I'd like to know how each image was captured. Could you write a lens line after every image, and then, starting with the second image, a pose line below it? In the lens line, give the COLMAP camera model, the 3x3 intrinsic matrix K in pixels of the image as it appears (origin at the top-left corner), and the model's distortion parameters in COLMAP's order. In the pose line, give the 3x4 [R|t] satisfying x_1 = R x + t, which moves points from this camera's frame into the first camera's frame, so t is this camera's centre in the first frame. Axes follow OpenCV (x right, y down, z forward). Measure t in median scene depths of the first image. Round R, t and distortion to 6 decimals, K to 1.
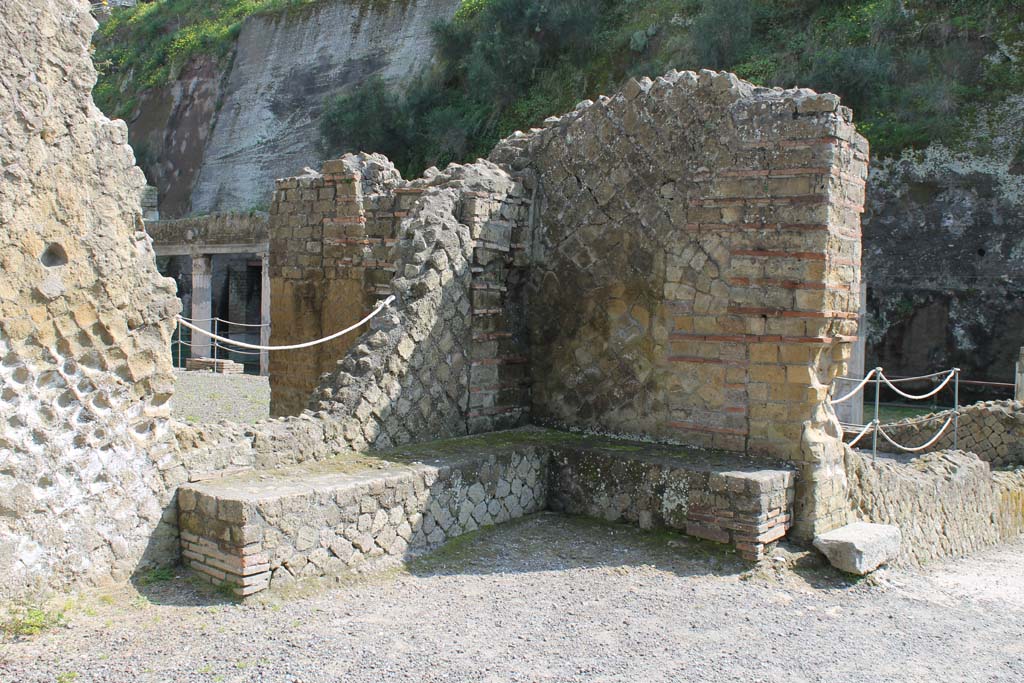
lens RADIAL K [[1100.0, 0, 511.4], [0, 1100.0, 339.0], [0, 0, 1]] dist [-0.058538, 0.000000]
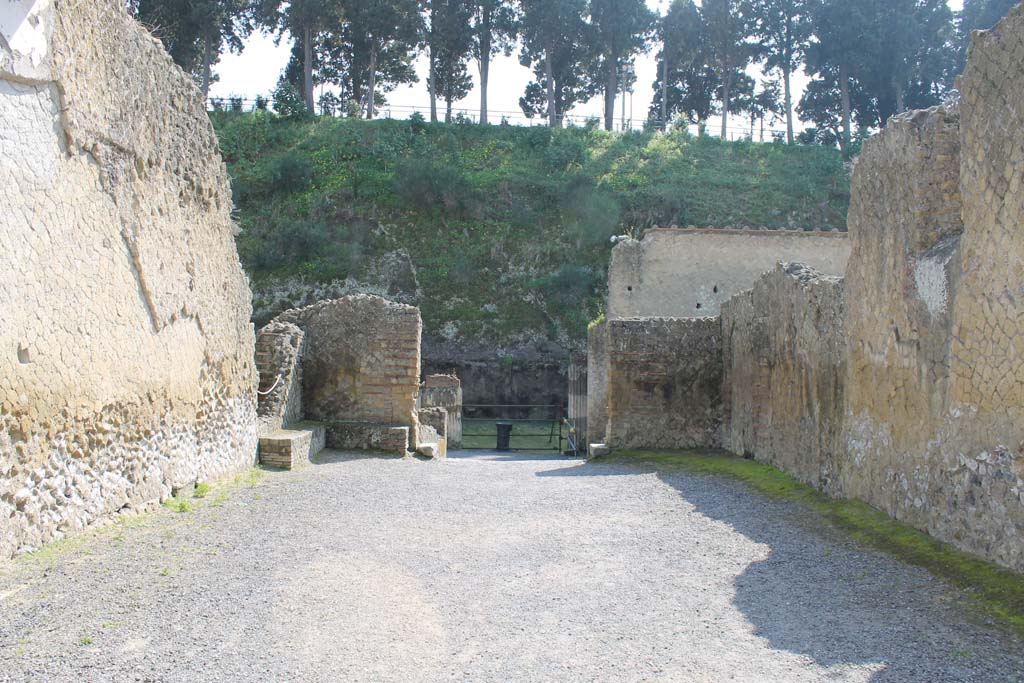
lens RADIAL K [[865.4, 0, 512.5], [0, 865.4, 343.8], [0, 0, 1]] dist [-0.098479, 0.115114]
pose [[0.795661, -0.004247, 0.605728, -0.893587], [0.033409, 0.998761, -0.036882, -0.014574], [-0.604820, 0.049582, 0.794817, -1.033057]]
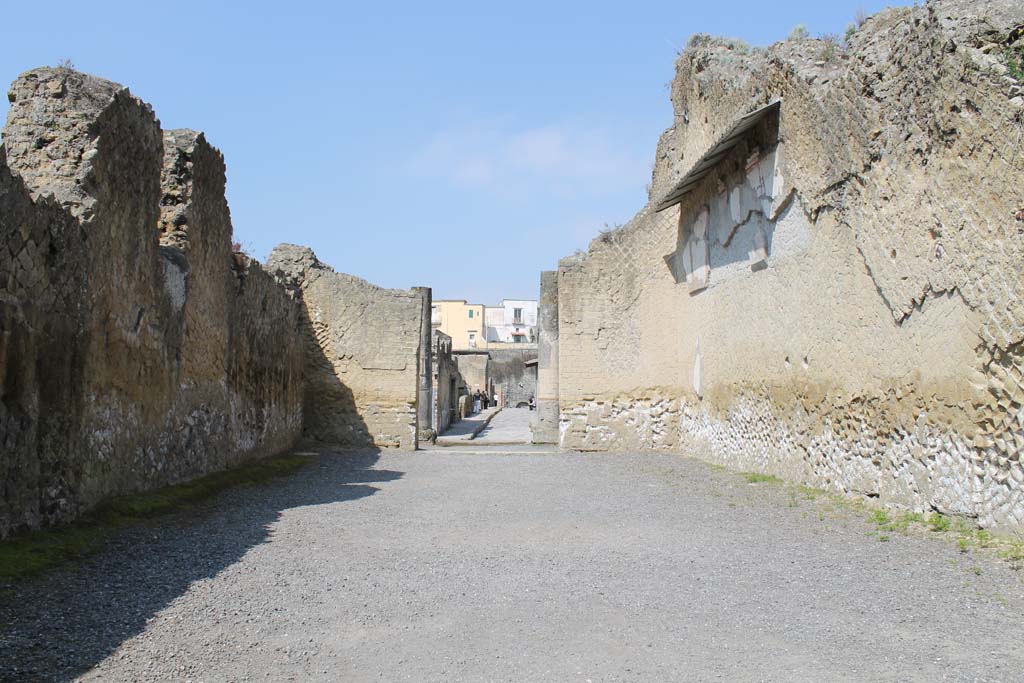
lens RADIAL K [[865.4, 0, 511.9], [0, 865.4, 341.7], [0, 0, 1]] dist [-0.098479, 0.115114]
pose [[-0.755108, -0.075751, -0.651209, 0.789616], [-0.054159, 0.997115, -0.053188, 0.023614], [0.653359, -0.004894, -0.757032, 1.039036]]
